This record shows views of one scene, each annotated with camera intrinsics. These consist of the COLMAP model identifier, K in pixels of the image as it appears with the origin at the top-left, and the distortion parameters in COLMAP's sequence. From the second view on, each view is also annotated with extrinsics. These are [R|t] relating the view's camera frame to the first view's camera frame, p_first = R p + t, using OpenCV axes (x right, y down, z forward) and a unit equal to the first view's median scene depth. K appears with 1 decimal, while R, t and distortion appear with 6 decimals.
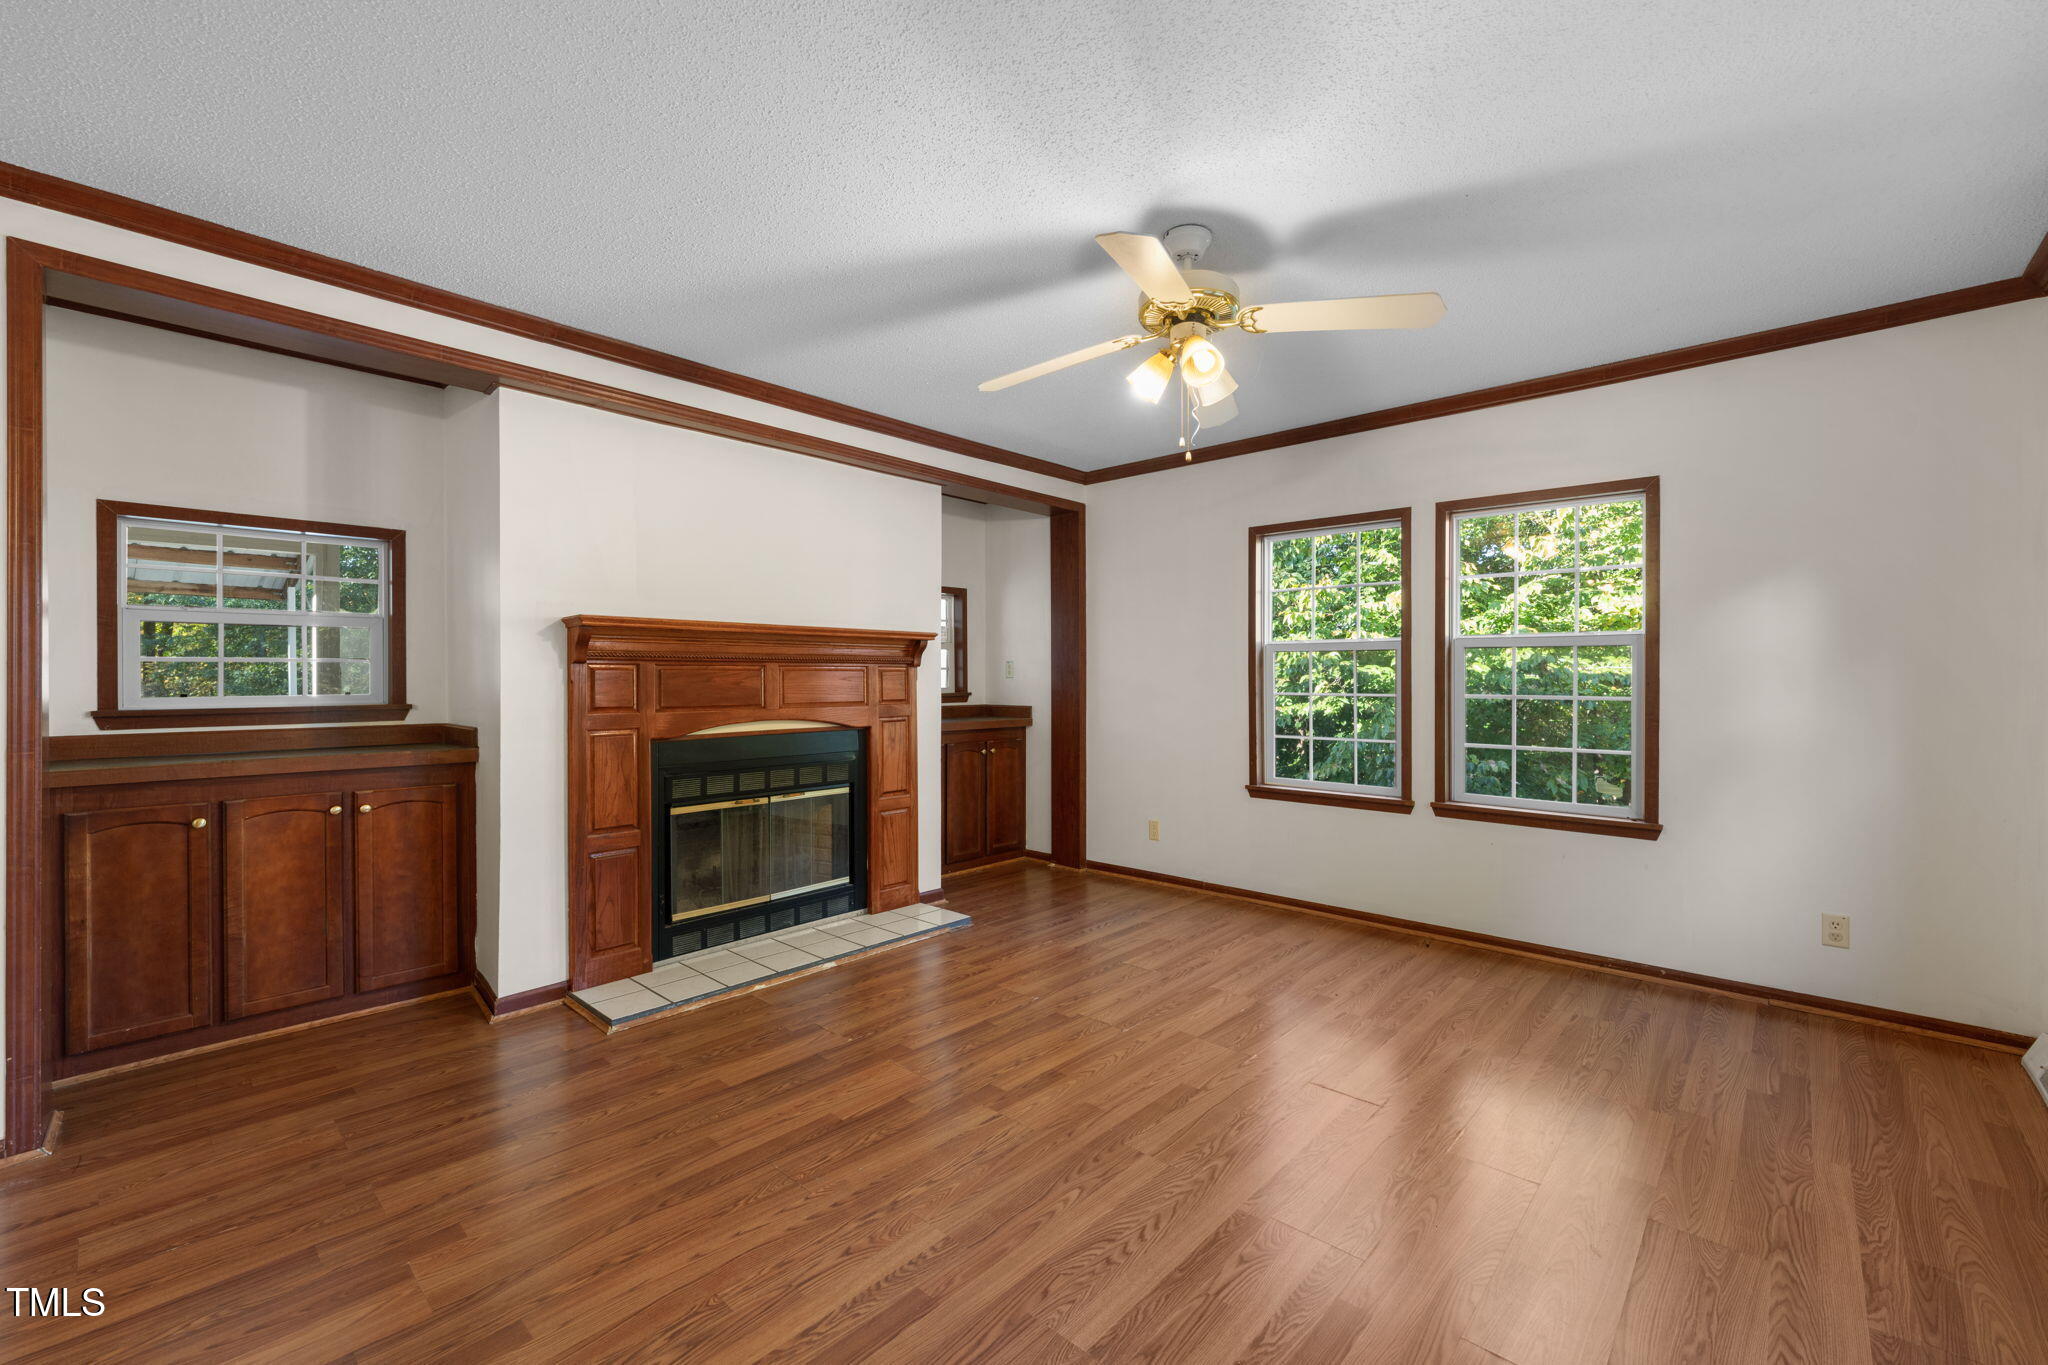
lens RADIAL K [[852.3, 0, 1024.0], [0, 852.3, 682.5], [0, 0, 1]] dist [0.000224, 0.000240]
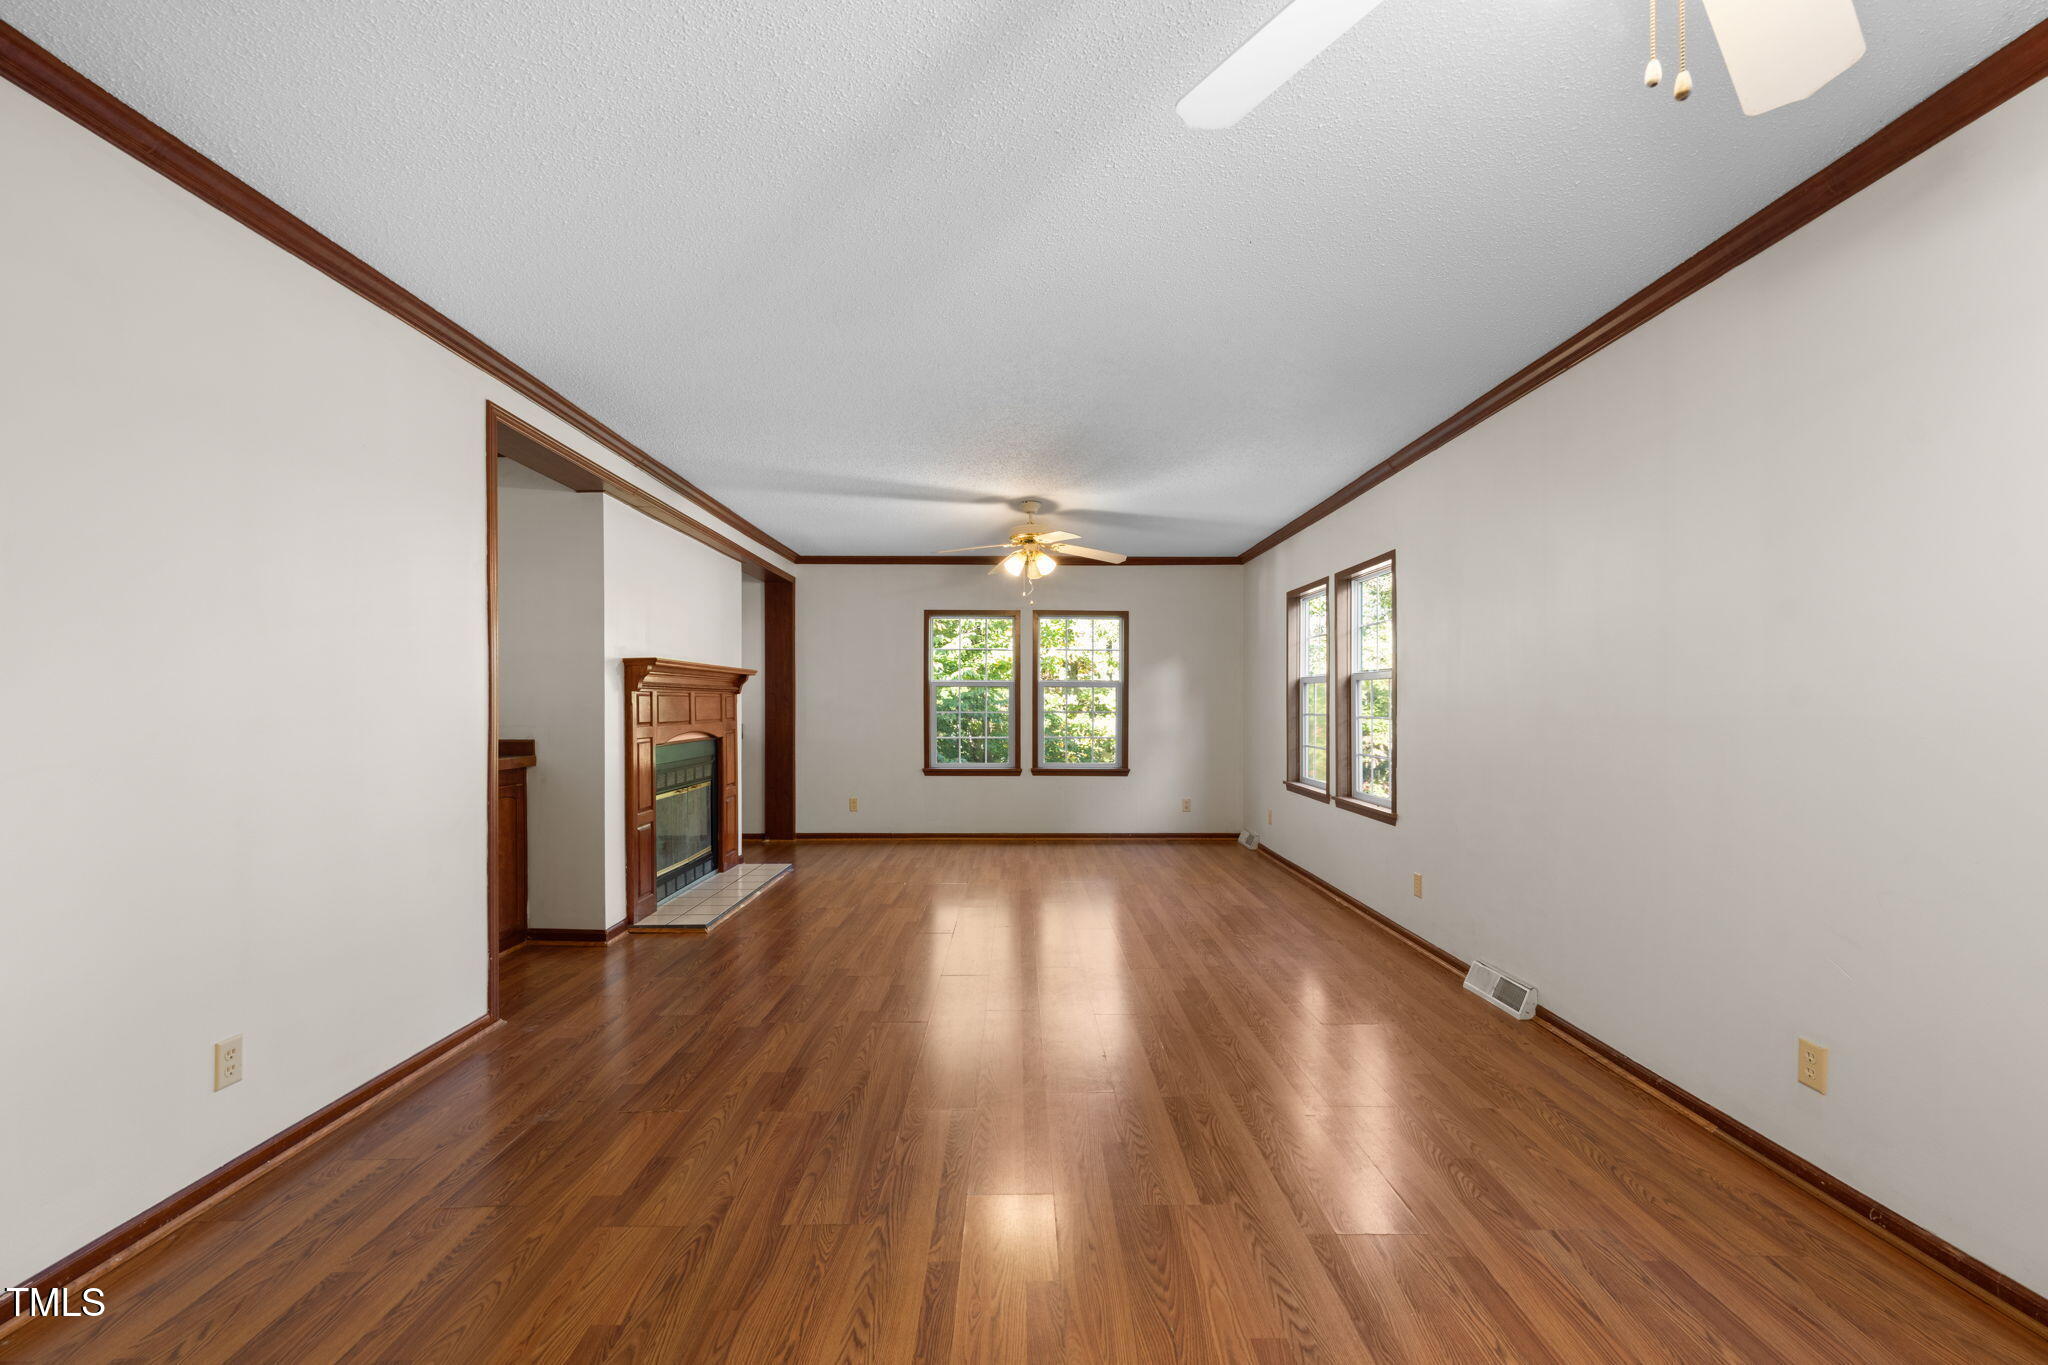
lens RADIAL K [[848.6, 0, 1031.7], [0, 848.6, 694.1], [0, 0, 1]] dist [-0.001339, -0.000189]
pose [[0.731508, 0.009166, 0.681771, -0.839202], [0.003188, 0.999853, -0.016862, 0.008960], [-0.681825, 0.014508, 0.731371, -0.392902]]
